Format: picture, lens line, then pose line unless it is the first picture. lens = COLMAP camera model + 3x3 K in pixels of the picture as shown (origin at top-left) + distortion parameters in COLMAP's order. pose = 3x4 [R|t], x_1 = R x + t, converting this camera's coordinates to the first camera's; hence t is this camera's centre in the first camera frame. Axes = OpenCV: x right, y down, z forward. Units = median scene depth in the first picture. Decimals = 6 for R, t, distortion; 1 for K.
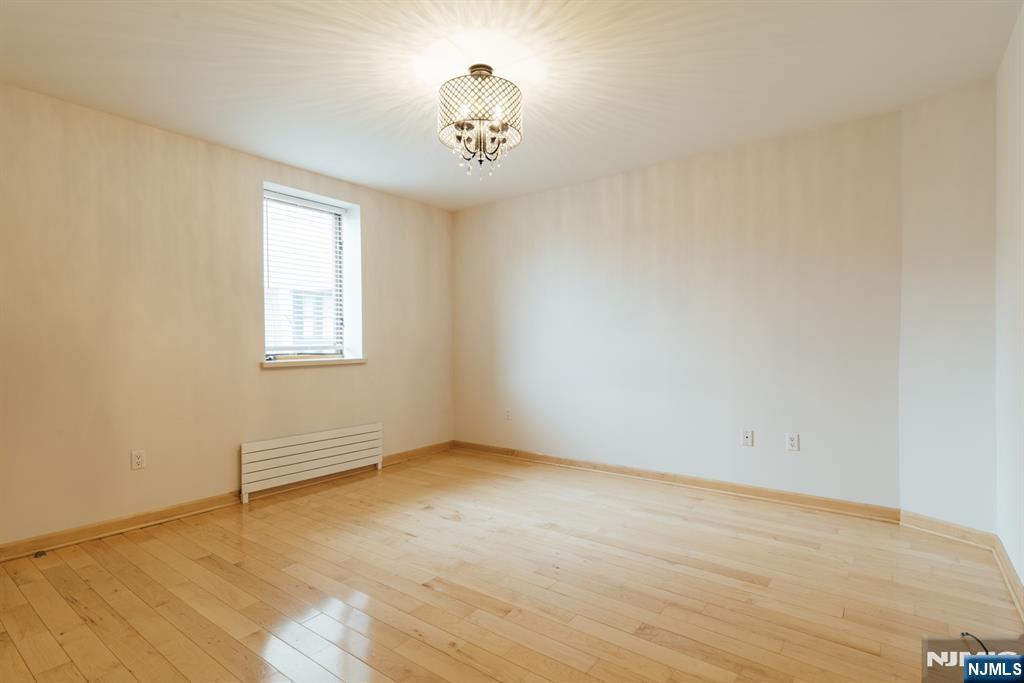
lens RADIAL K [[485.9, 0, 510.3], [0, 485.9, 343.5], [0, 0, 1]] dist [0.012072, -0.000352]
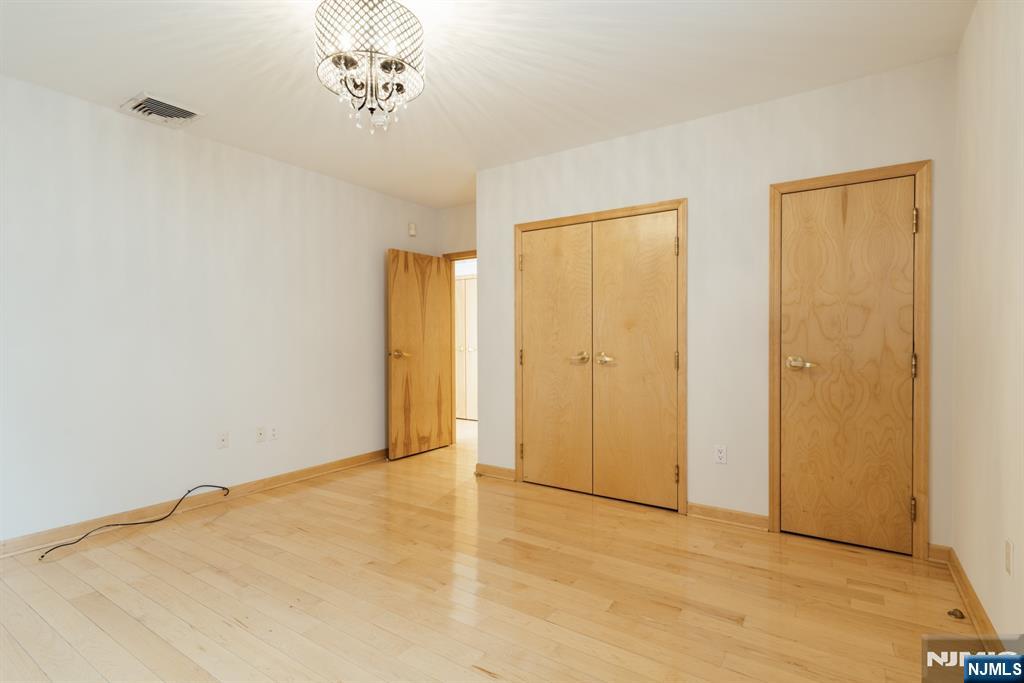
lens RADIAL K [[485.9, 0, 510.3], [0, 485.9, 343.5], [0, 0, 1]] dist [0.012072, -0.000352]
pose [[-0.998099, 0.012320, -0.060395, -0.177923], [0.012081, 0.999918, 0.004326, -0.001551], [0.060444, 0.003588, -0.998165, 1.365610]]
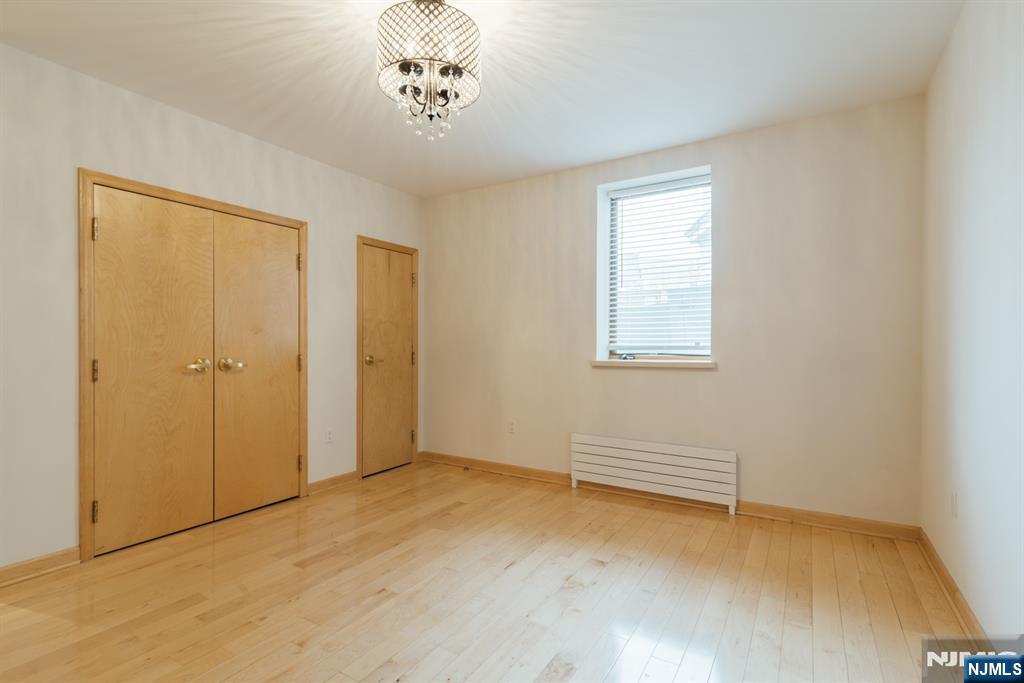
lens RADIAL K [[493.0, 0, 512.0], [0, 493.0, 341.5], [0, 0, 1]] dist [0.011780, -0.000449]
pose [[0.097136, 0.005932, -0.995253, 0.579217], [0.005685, 0.999963, 0.006514, -0.011754], [0.995255, -0.006291, 0.097099, 0.792876]]
